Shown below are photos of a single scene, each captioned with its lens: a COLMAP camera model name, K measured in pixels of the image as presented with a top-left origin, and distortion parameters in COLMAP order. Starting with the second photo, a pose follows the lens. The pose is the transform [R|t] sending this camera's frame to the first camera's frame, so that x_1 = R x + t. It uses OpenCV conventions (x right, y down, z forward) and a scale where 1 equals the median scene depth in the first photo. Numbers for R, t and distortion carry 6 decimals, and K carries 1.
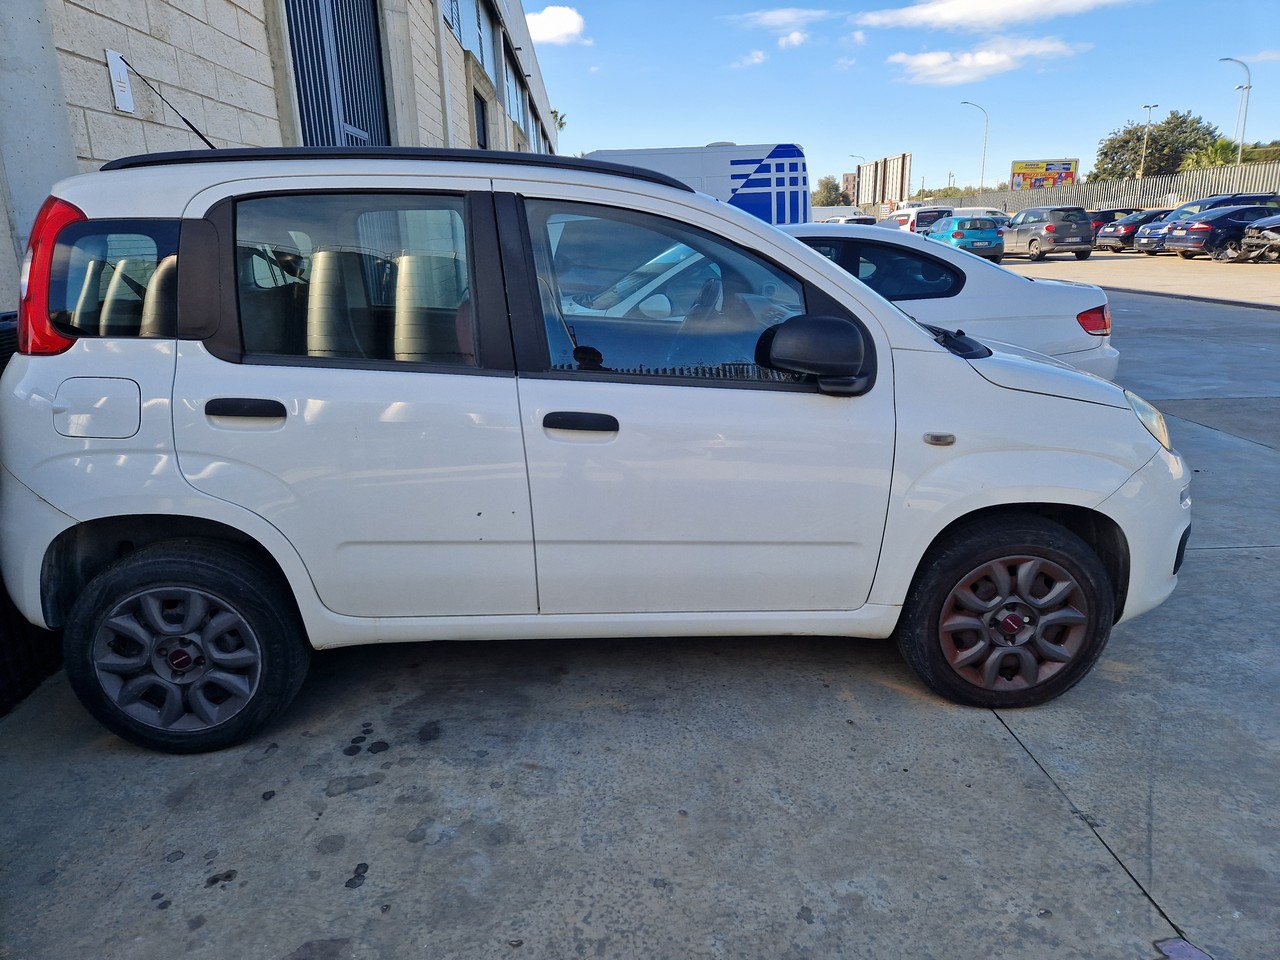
lens RADIAL K [[859.8, 0, 637.5], [0, 859.8, 487.1], [0, 0, 1]] dist [0.074408, -0.063482]
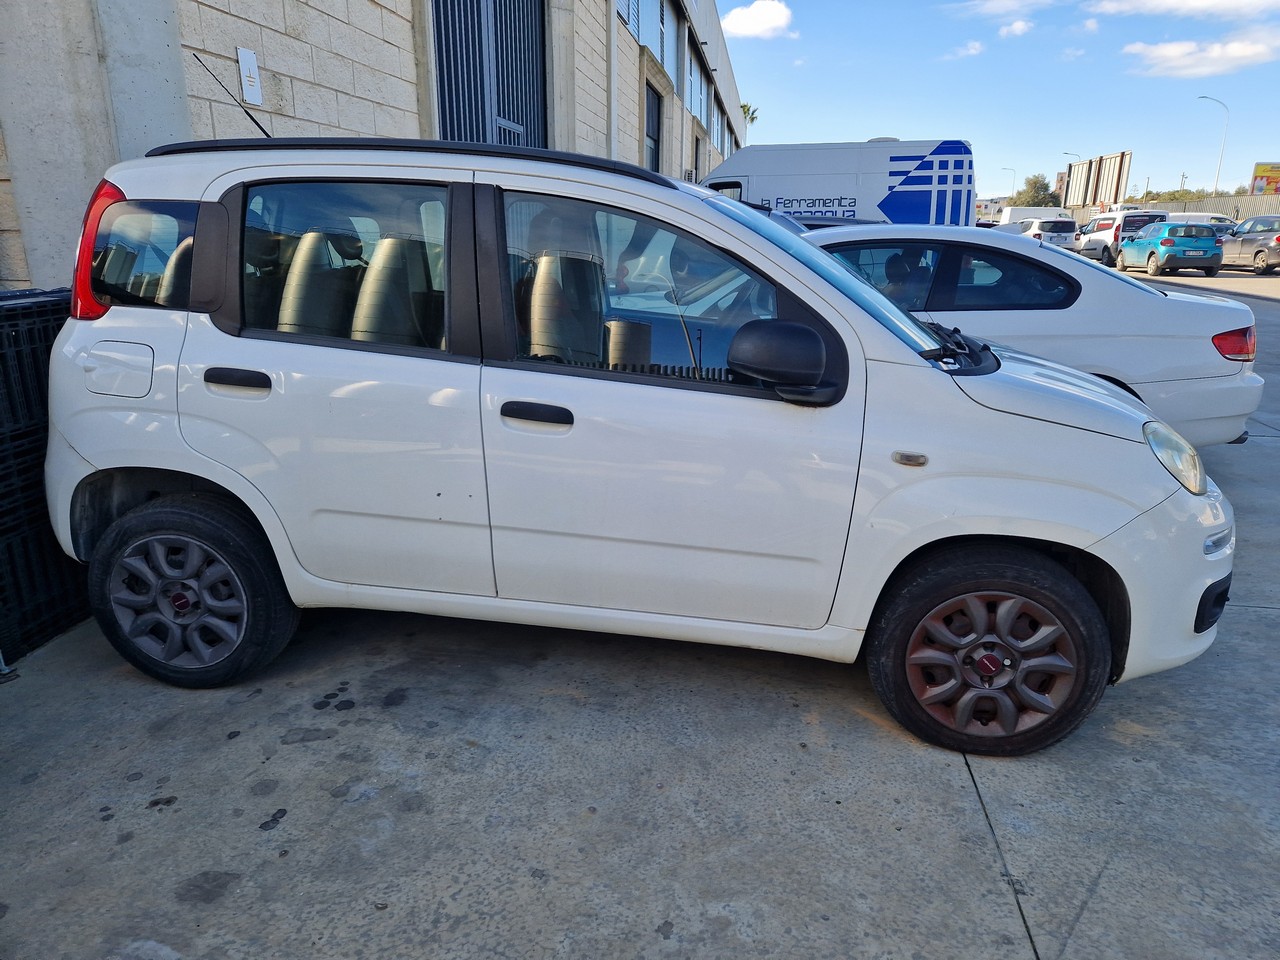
lens RADIAL K [[859.8, 0, 637.5], [0, 859.8, 487.1], [0, 0, 1]] dist [0.074408, -0.063482]
pose [[0.978707, 0.086985, -0.185918, 0.234332], [-0.085964, 0.996206, 0.013562, -0.011752], [0.186392, 0.002709, 0.982472, 0.024186]]
